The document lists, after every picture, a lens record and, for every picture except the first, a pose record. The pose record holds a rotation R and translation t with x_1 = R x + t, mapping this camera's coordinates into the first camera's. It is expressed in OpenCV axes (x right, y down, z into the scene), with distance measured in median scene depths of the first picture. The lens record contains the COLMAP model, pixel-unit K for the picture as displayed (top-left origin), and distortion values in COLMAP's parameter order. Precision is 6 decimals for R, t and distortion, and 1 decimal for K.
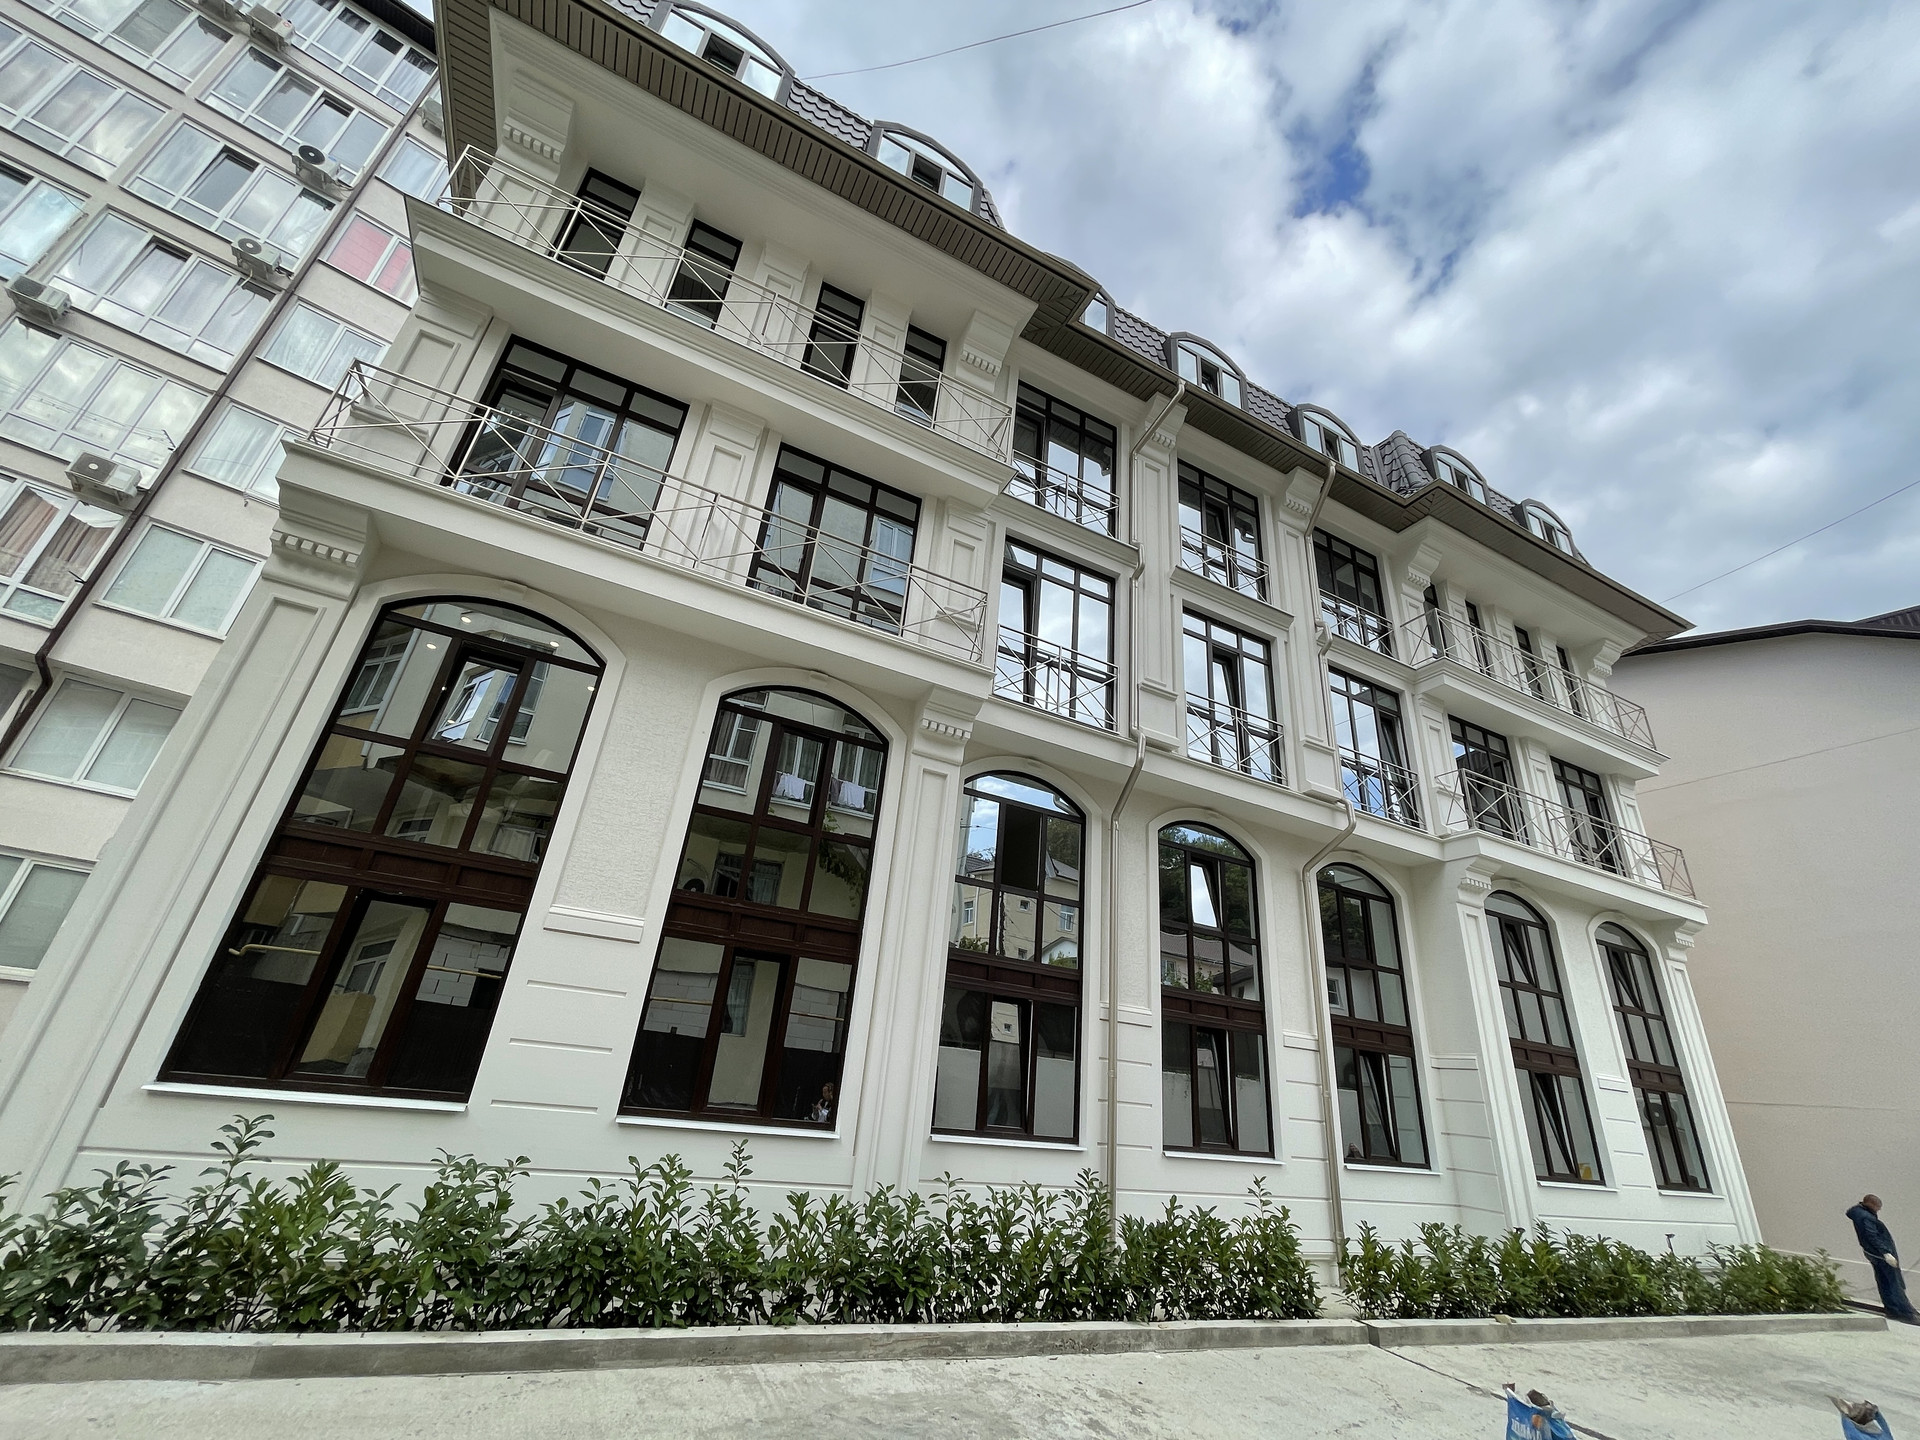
lens RADIAL K [[778.2, 0, 953.6], [0, 778.2, 724.0], [0, 0, 1]] dist [0.001690, -0.000618]
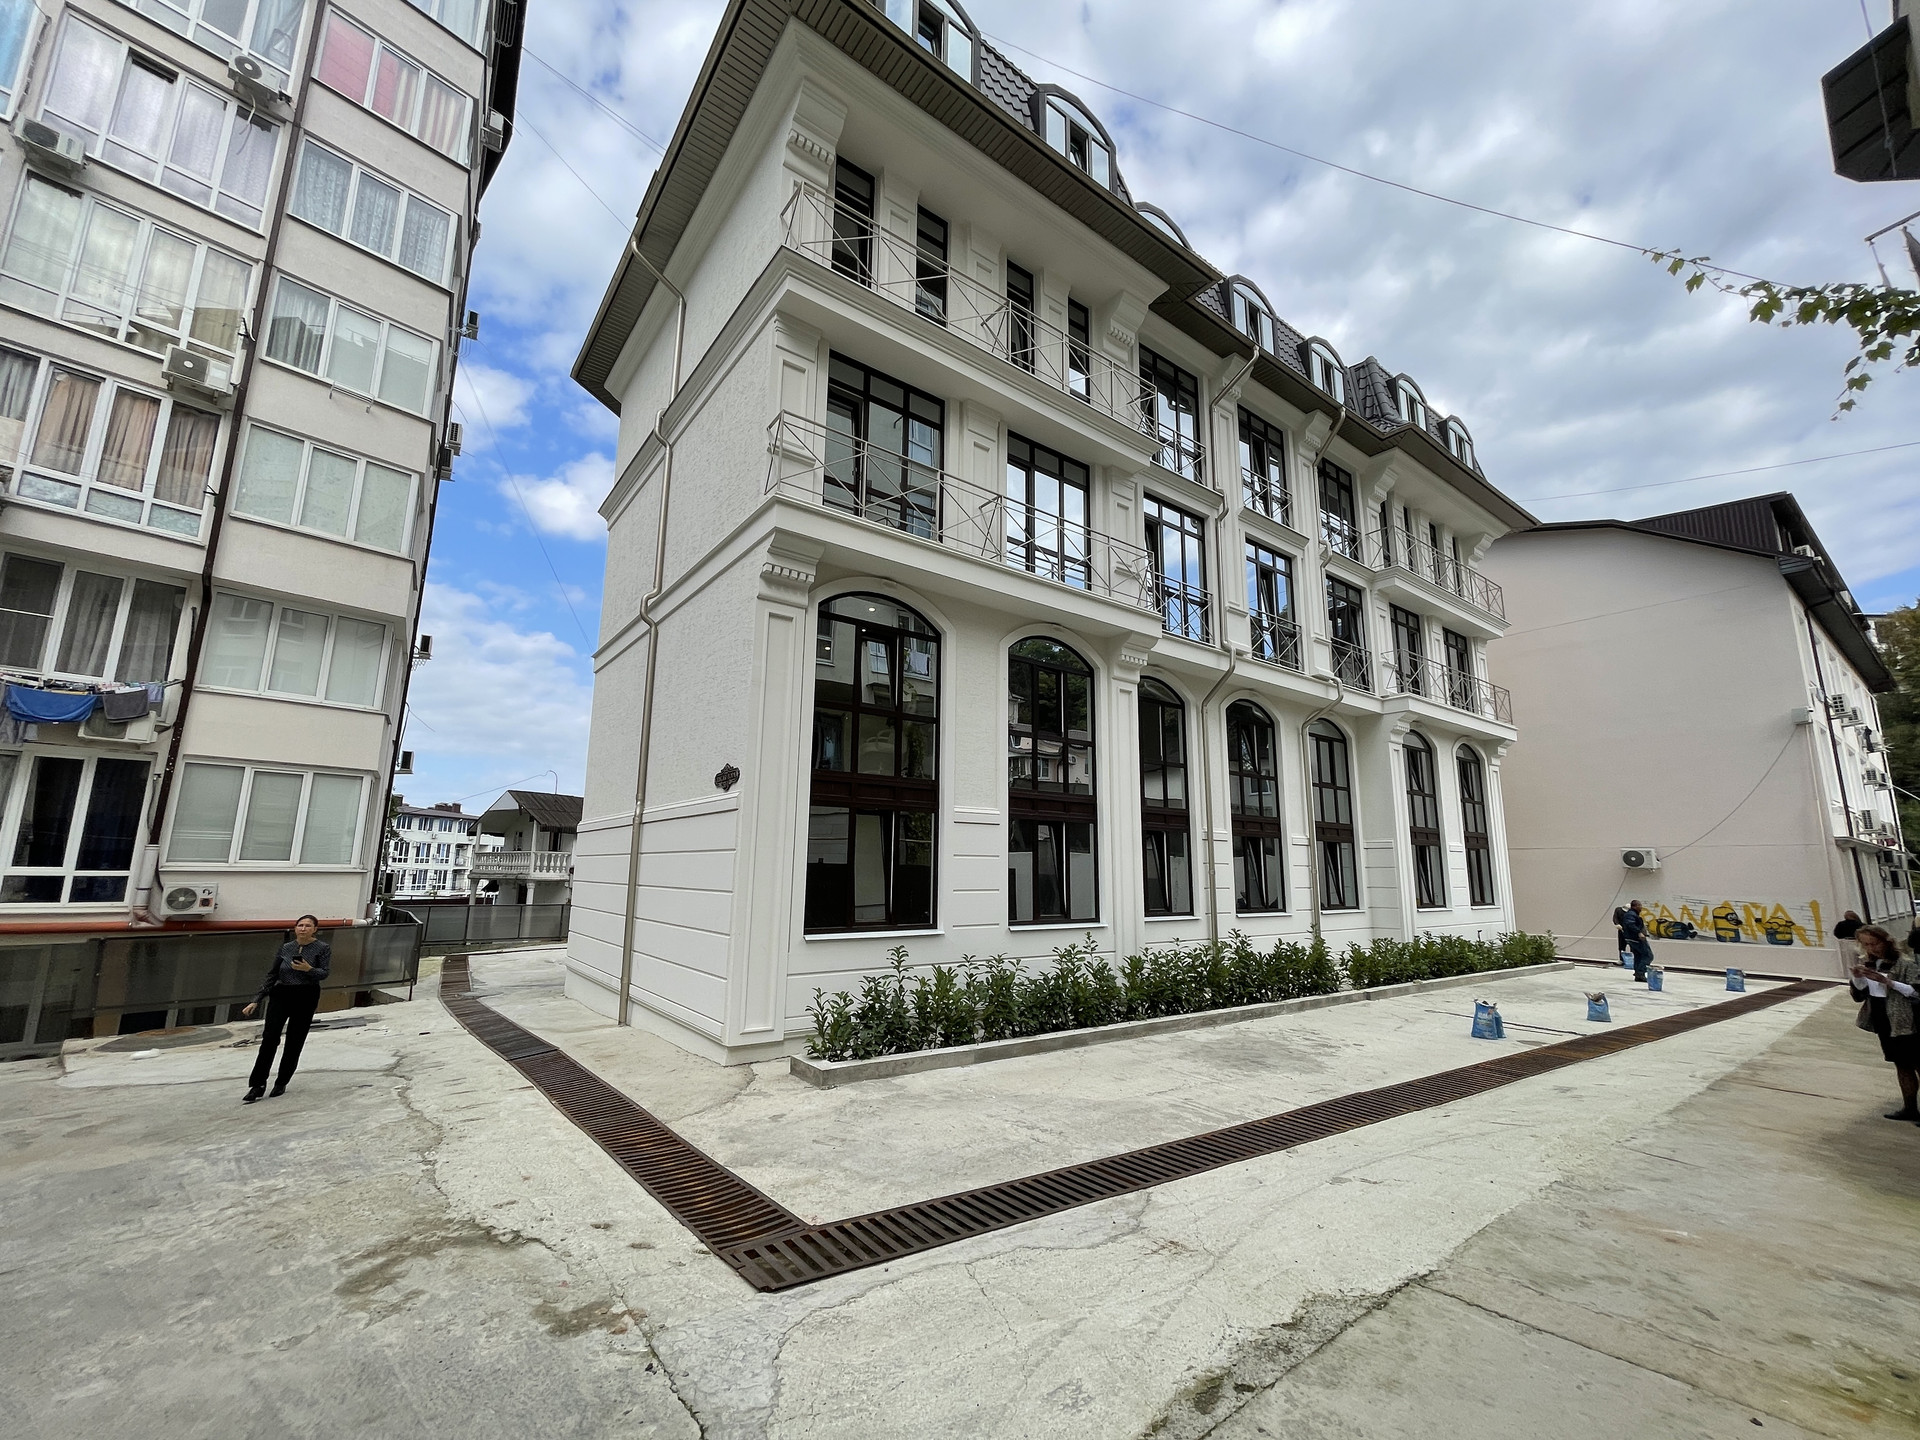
lens RADIAL K [[778.2, 0, 964.2], [0, 778.2, 728.8], [0, 0, 1]] dist [0.001690, -0.000618]
pose [[0.979336, -0.046021, 0.196932, -0.416731], [-0.006023, 0.966695, 0.255860, -0.162138], [-0.202148, -0.251760, 0.946442, -0.217829]]
